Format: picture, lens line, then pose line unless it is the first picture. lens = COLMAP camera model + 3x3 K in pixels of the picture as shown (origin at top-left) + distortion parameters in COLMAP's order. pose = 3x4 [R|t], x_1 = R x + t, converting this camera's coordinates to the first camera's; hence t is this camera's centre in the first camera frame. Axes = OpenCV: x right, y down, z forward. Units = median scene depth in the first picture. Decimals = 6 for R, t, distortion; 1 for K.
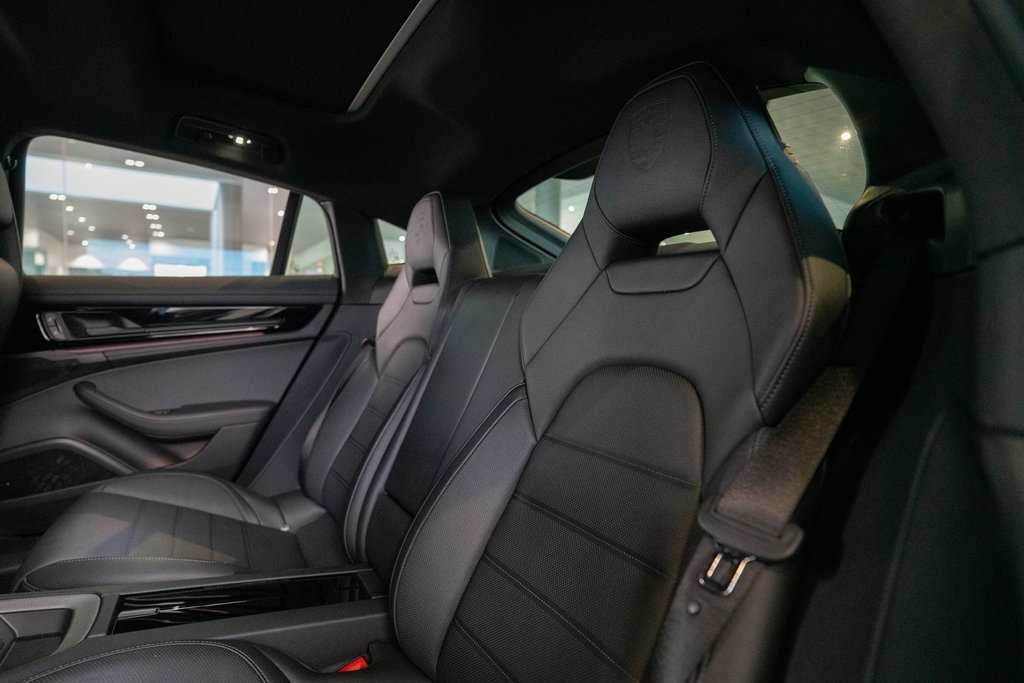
lens RADIAL K [[519.6, 0, 505.4], [0, 519.6, 338.8], [0, 0, 1]] dist [-0.072411, 0.041846]
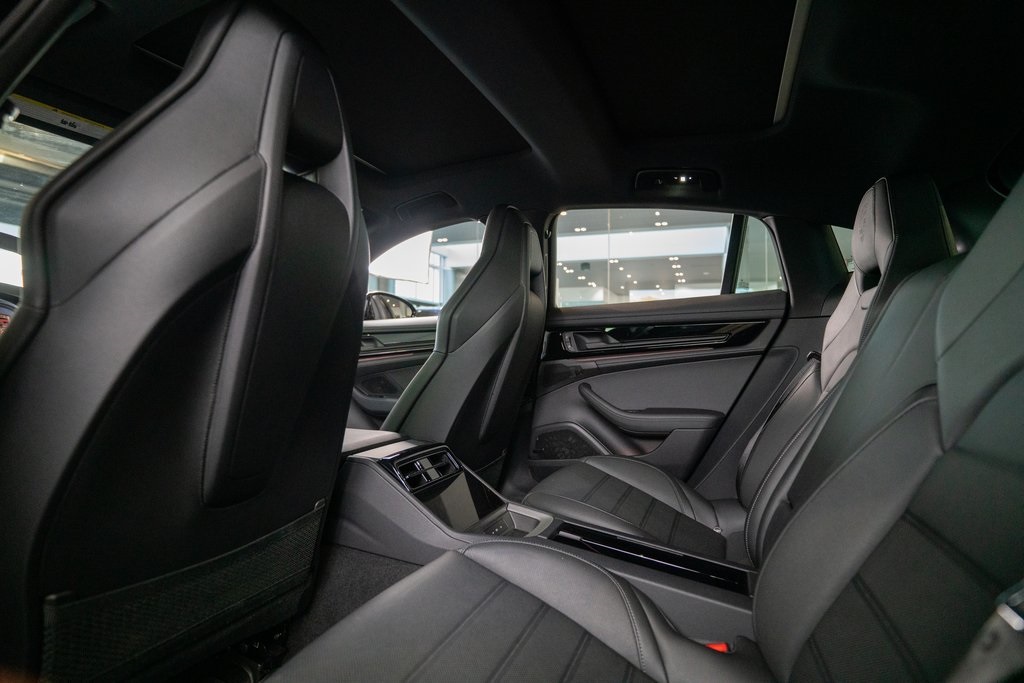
lens RADIAL K [[519.6, 0, 505.4], [0, 519.6, 338.8], [0, 0, 1]] dist [-0.072411, 0.041846]
pose [[0.584404, -0.026971, -0.811014, 0.168084], [-0.036428, 0.997568, -0.059424, 0.055250], [0.810644, 0.064271, 0.582001, 0.008088]]
